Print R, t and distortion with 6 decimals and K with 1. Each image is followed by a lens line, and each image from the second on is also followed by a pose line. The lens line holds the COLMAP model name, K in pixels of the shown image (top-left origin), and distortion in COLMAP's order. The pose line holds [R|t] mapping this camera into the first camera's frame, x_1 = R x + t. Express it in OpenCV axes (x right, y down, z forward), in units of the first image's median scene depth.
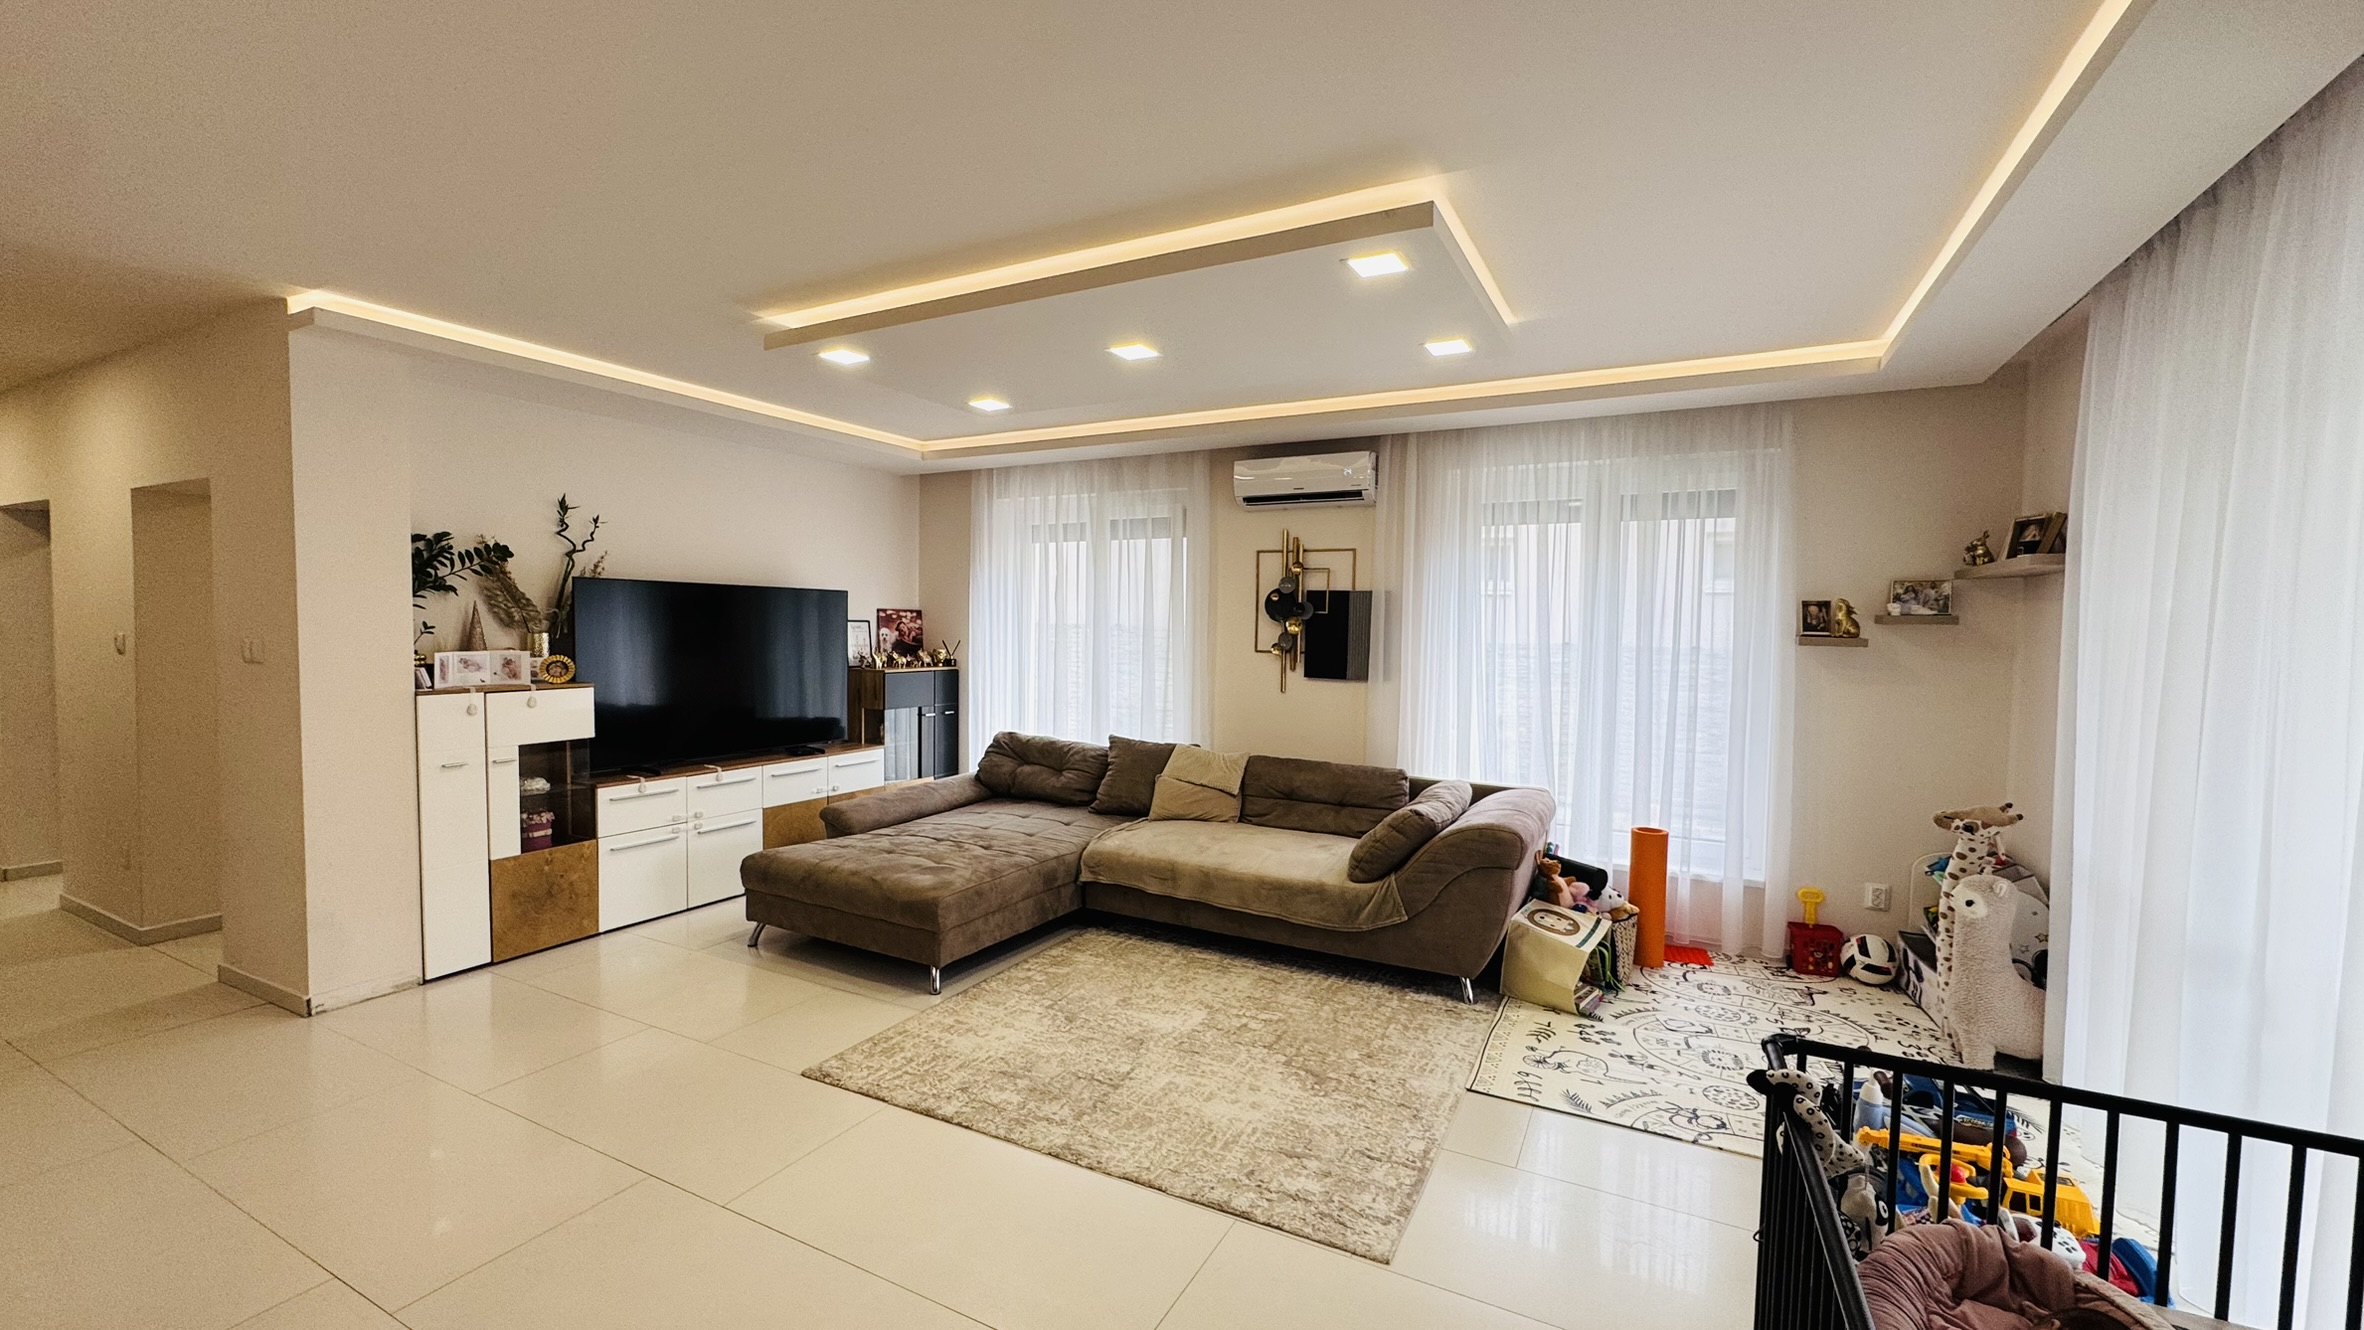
lens RADIAL K [[942.6, 0, 1176.5], [0, 942.6, 666.2], [0, 0, 1]] dist [-0.001798, 0.000432]
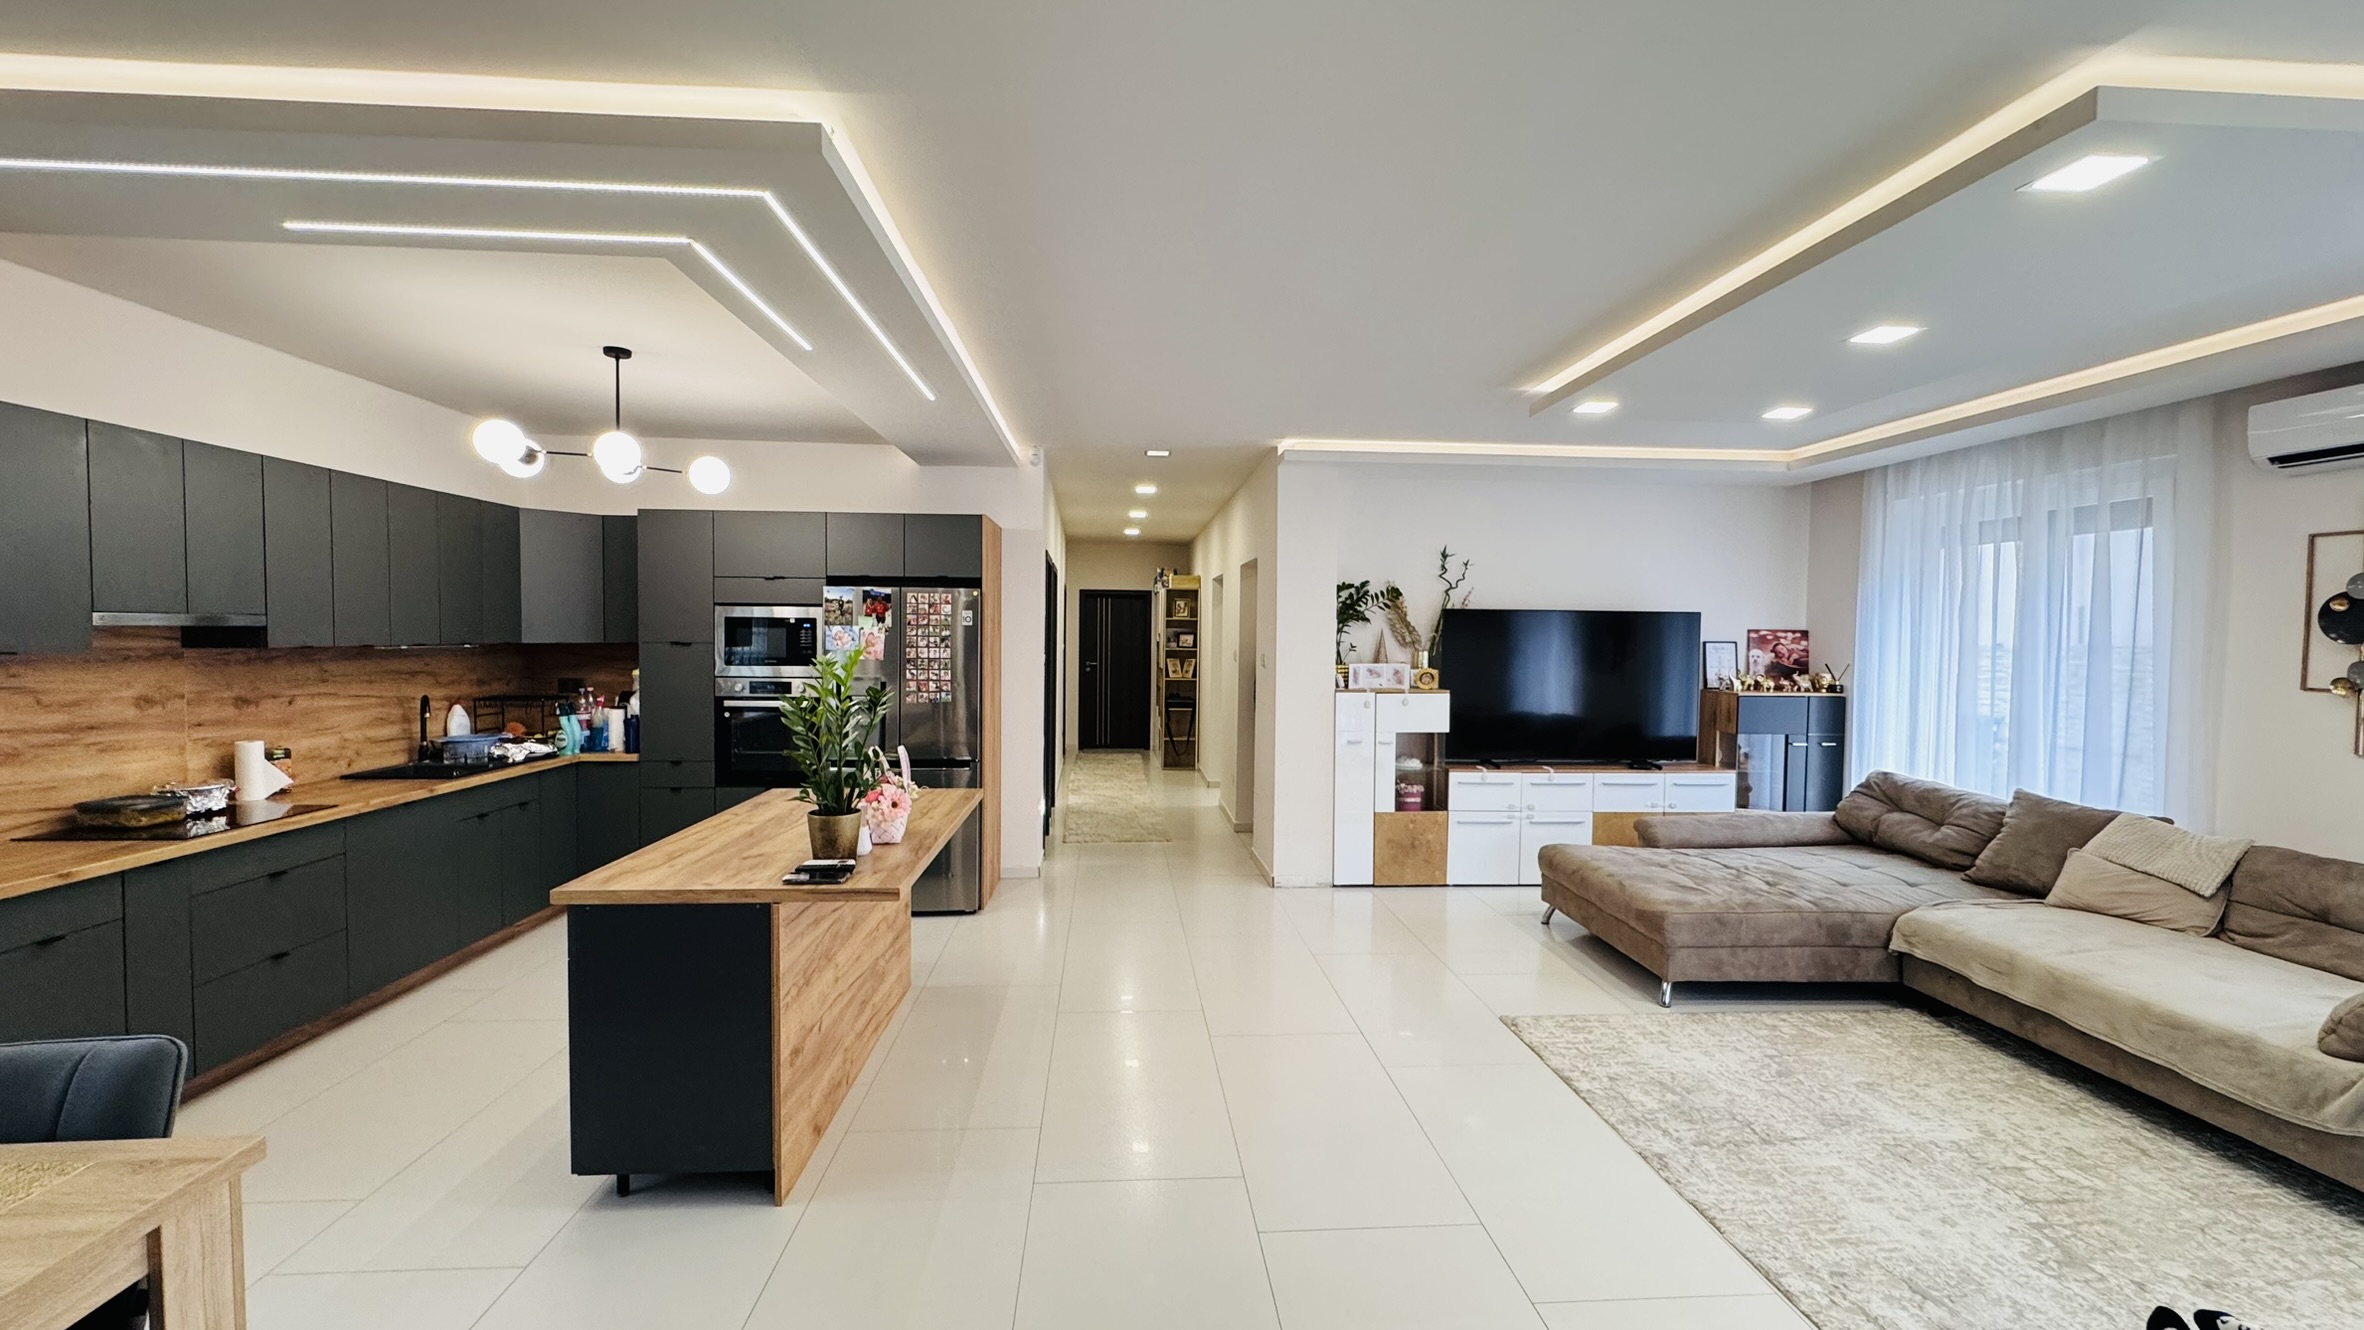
lens RADIAL K [[942.6, 0, 1176.5], [0, 942.6, 666.2], [0, 0, 1]] dist [-0.001798, 0.000432]
pose [[0.525193, 0.021929, -0.850701, 0.287852], [-0.040207, 0.999191, 0.000934, -0.001355], [0.850033, 0.033713, 0.525650, -0.001924]]
